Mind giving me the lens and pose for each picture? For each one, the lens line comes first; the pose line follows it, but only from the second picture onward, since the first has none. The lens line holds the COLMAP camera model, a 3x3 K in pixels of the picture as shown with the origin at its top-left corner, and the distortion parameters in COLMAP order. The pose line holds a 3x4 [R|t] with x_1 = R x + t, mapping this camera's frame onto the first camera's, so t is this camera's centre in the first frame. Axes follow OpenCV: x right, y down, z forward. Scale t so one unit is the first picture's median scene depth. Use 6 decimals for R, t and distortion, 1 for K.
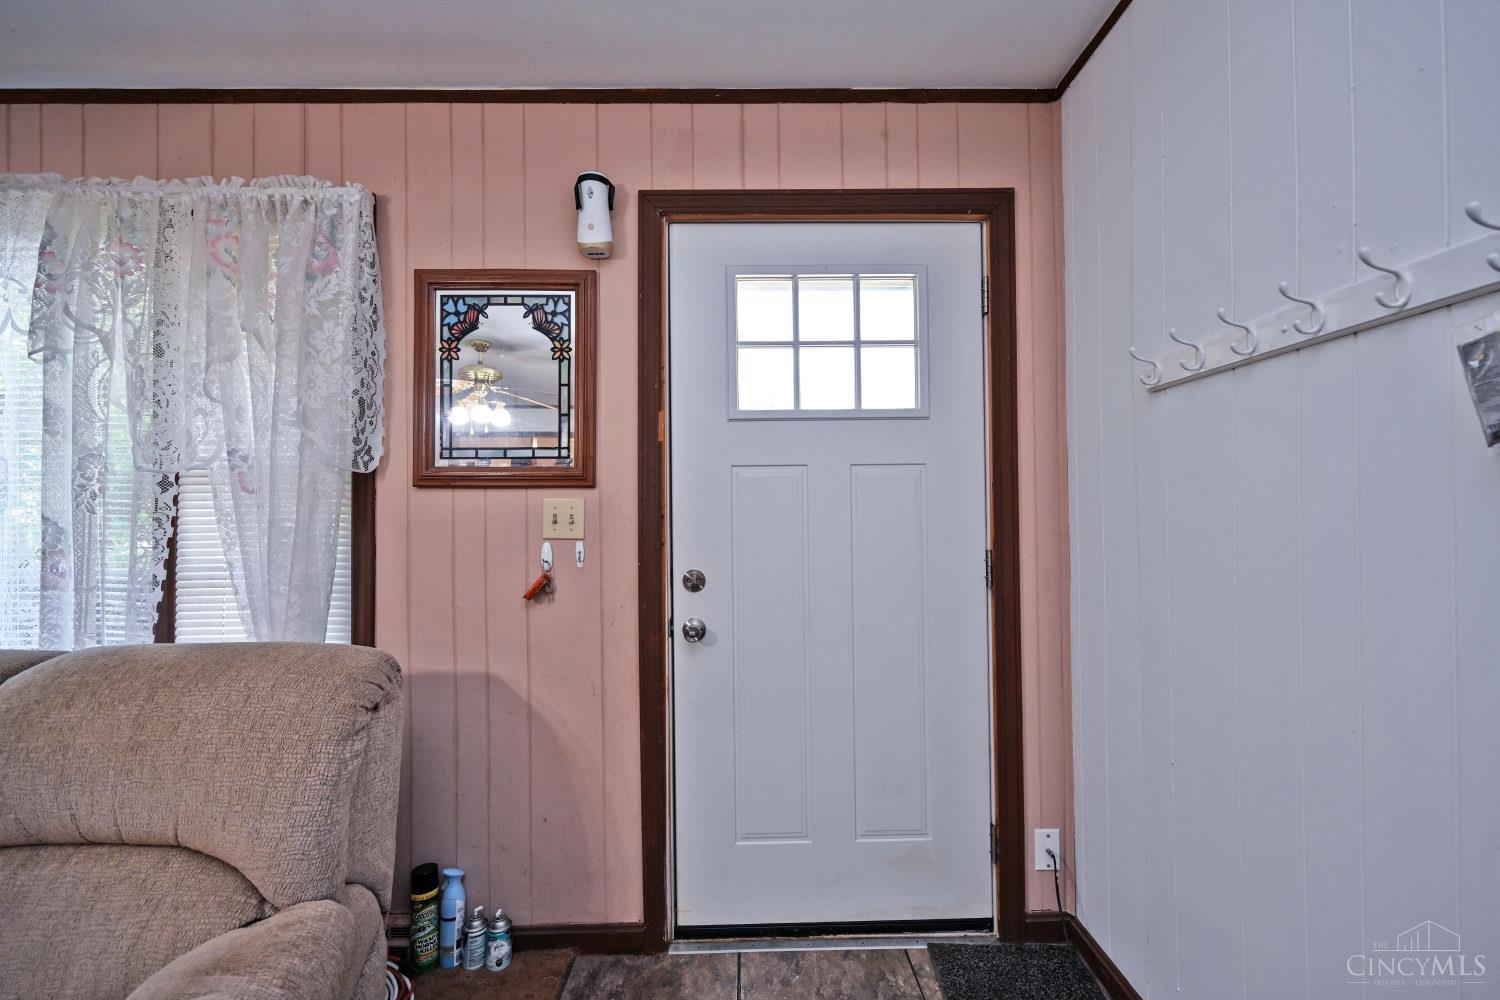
lens RADIAL K [[589.9, 0, 750.0], [0, 589.9, 500.0], [0, 0, 1]] dist [-0.001514, -0.000125]
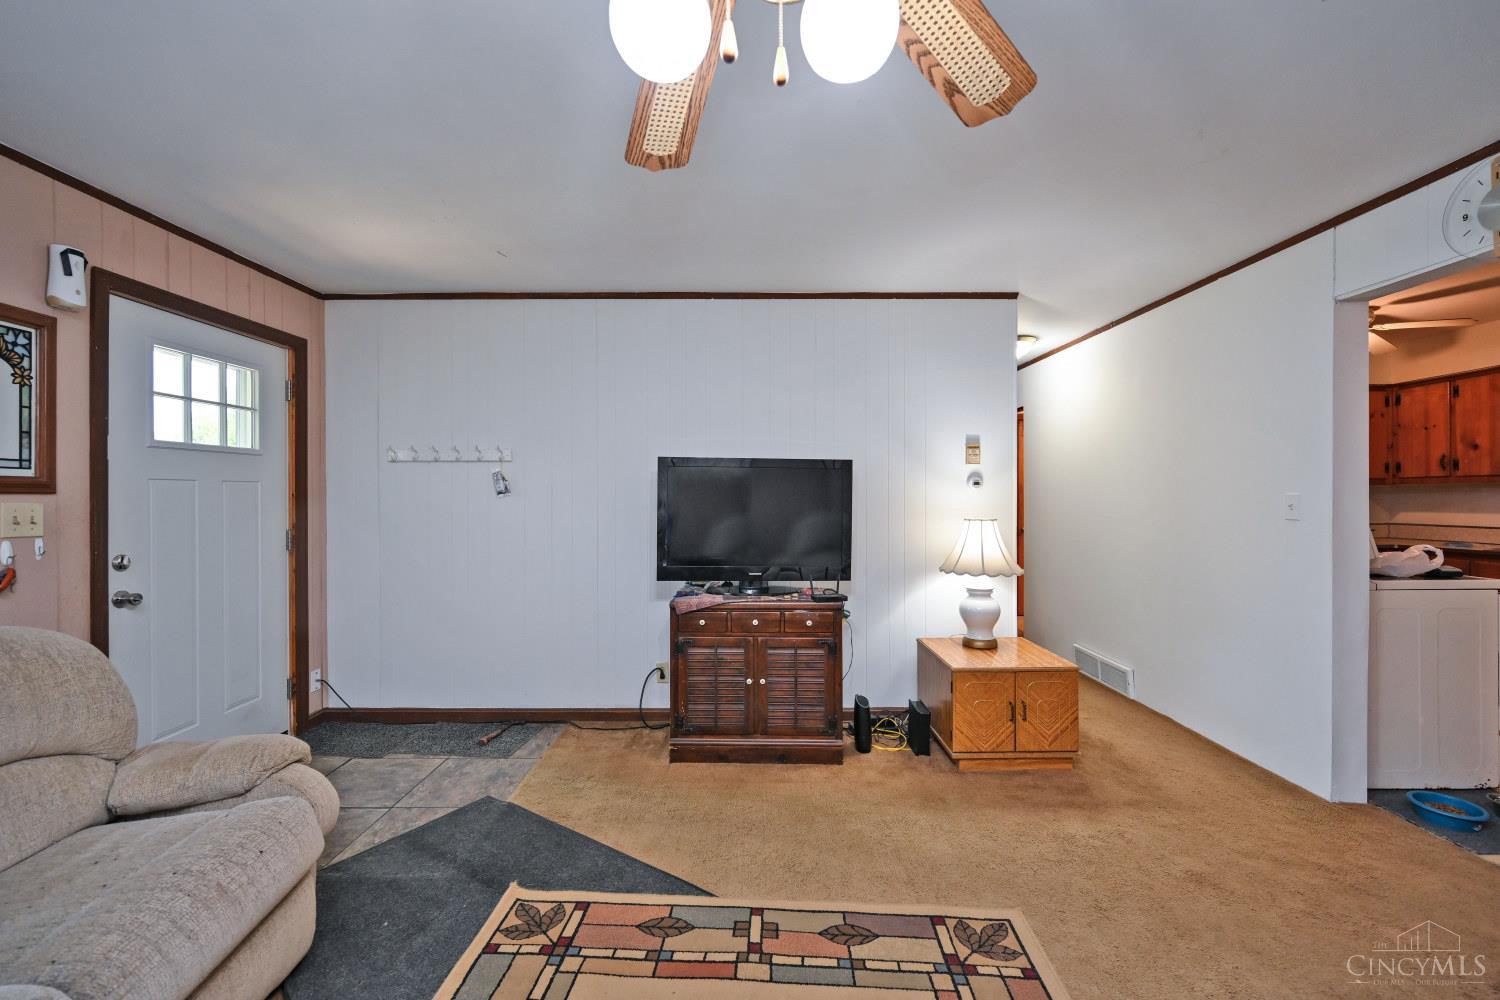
lens RADIAL K [[601.6, 0, 752.3], [0, 601.6, 499.1], [0, 0, 1]] dist [-0.001242, -0.000598]
pose [[0.010186, 0.003781, 0.999941, -1.500420], [-0.011933, 0.999922, -0.003659, -0.022969], [-0.999877, -0.011895, 0.010230, -0.472590]]
